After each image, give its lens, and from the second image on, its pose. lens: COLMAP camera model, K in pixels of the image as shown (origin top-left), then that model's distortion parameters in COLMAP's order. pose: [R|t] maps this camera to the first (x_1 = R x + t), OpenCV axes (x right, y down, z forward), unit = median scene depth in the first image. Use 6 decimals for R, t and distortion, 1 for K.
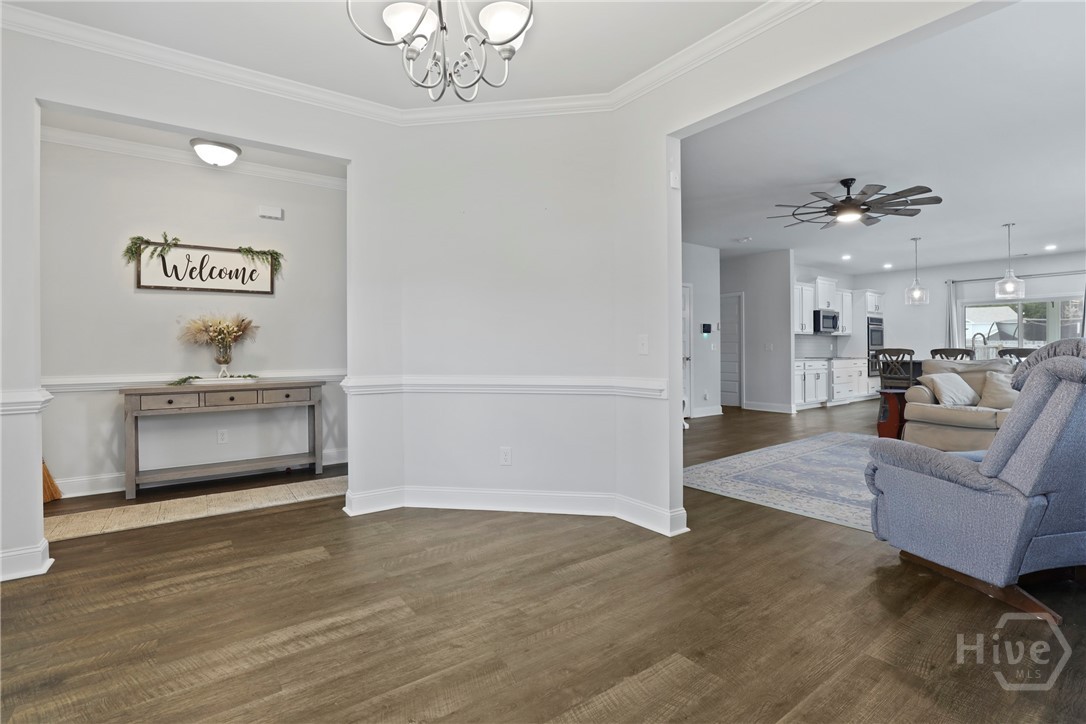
lens RADIAL K [[506.4, 0, 542.8], [0, 506.4, 355.7], [0, 0, 1]] dist [-0.000621, 0.000000]
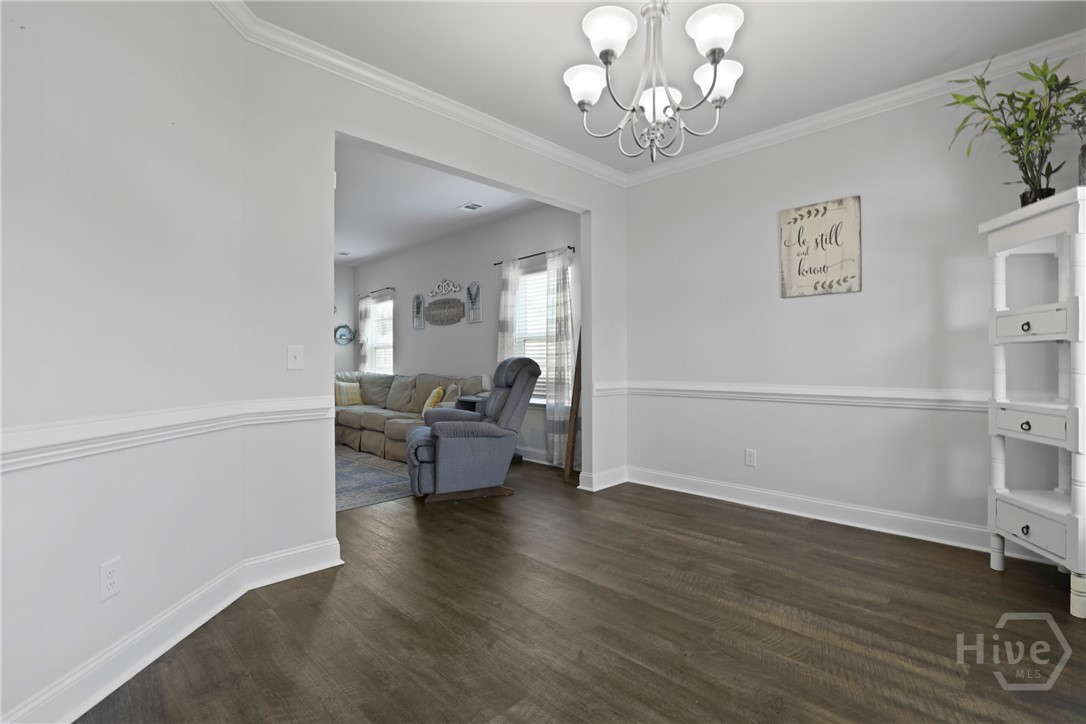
lens RADIAL K [[506.4, 0, 543.0], [0, 506.4, 364.3], [0, 0, 1]] dist [-0.000621, 0.000000]
pose [[-0.154212, 0.013121, 0.987951, -1.015024], [0.011849, 0.999864, -0.011430, 0.004333], [-0.987967, 0.009944, -0.154346, 1.067636]]
